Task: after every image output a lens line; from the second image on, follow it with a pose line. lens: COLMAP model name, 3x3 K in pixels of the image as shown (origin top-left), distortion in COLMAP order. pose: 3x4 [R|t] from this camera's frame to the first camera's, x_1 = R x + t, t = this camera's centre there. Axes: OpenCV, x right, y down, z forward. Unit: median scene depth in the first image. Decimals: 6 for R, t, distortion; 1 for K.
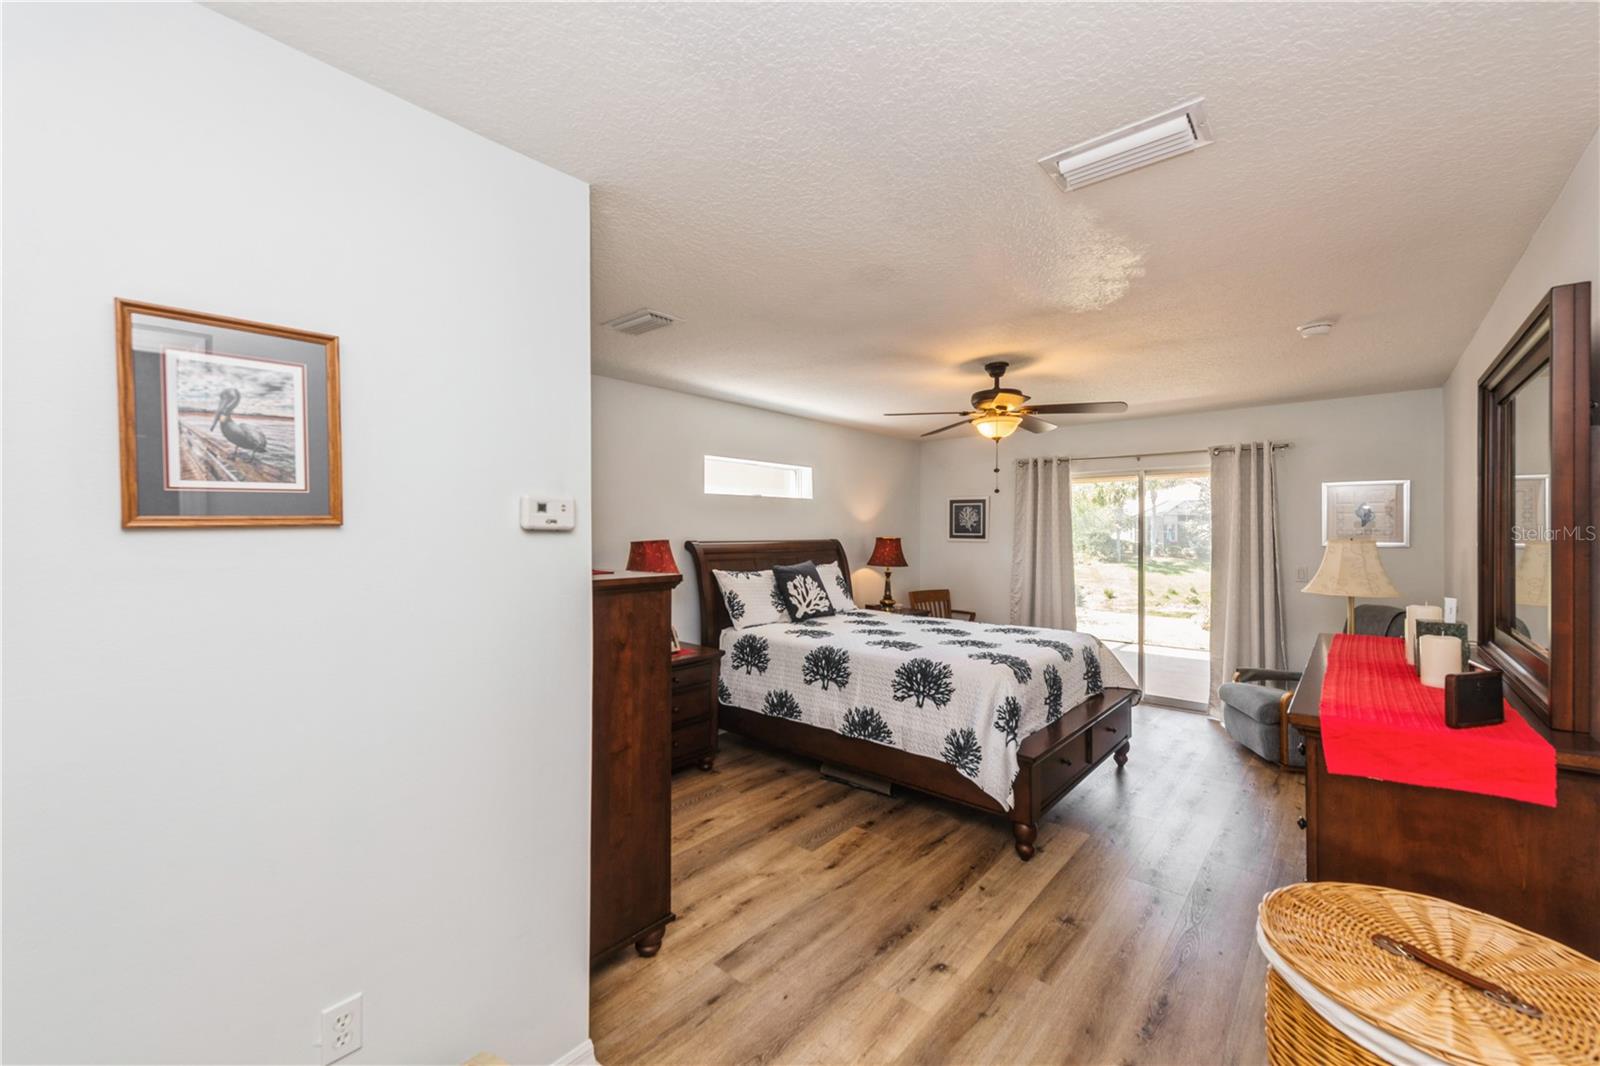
lens RADIAL K [[633.5, 0, 808.6], [0, 633.5, 533.1], [0, 0, 1]] dist [0.011406, -0.002633]
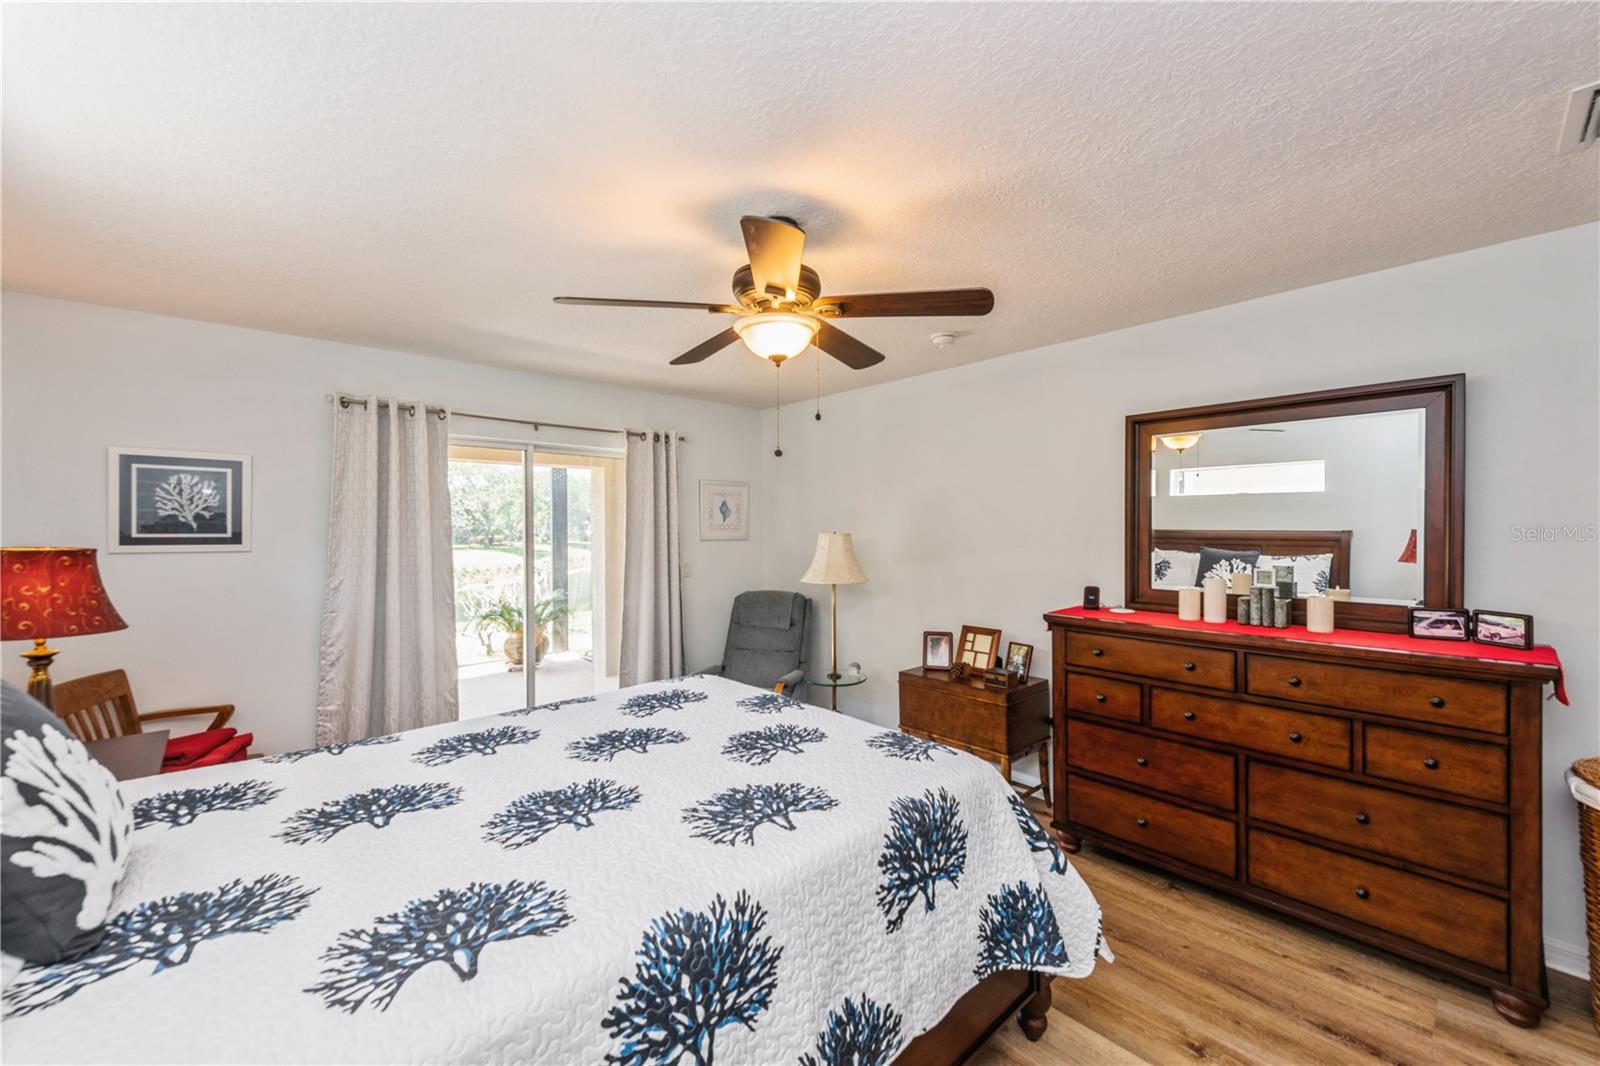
lens RADIAL K [[633.5, 0, 802.6], [0, 633.5, 530.3], [0, 0, 1]] dist [0.011406, -0.002633]
pose [[0.118770, -0.008659, 0.992884, -0.158144], [0.008398, 0.999935, 0.007716, -0.001939], [-0.992886, 0.007422, 0.118835, 0.565643]]
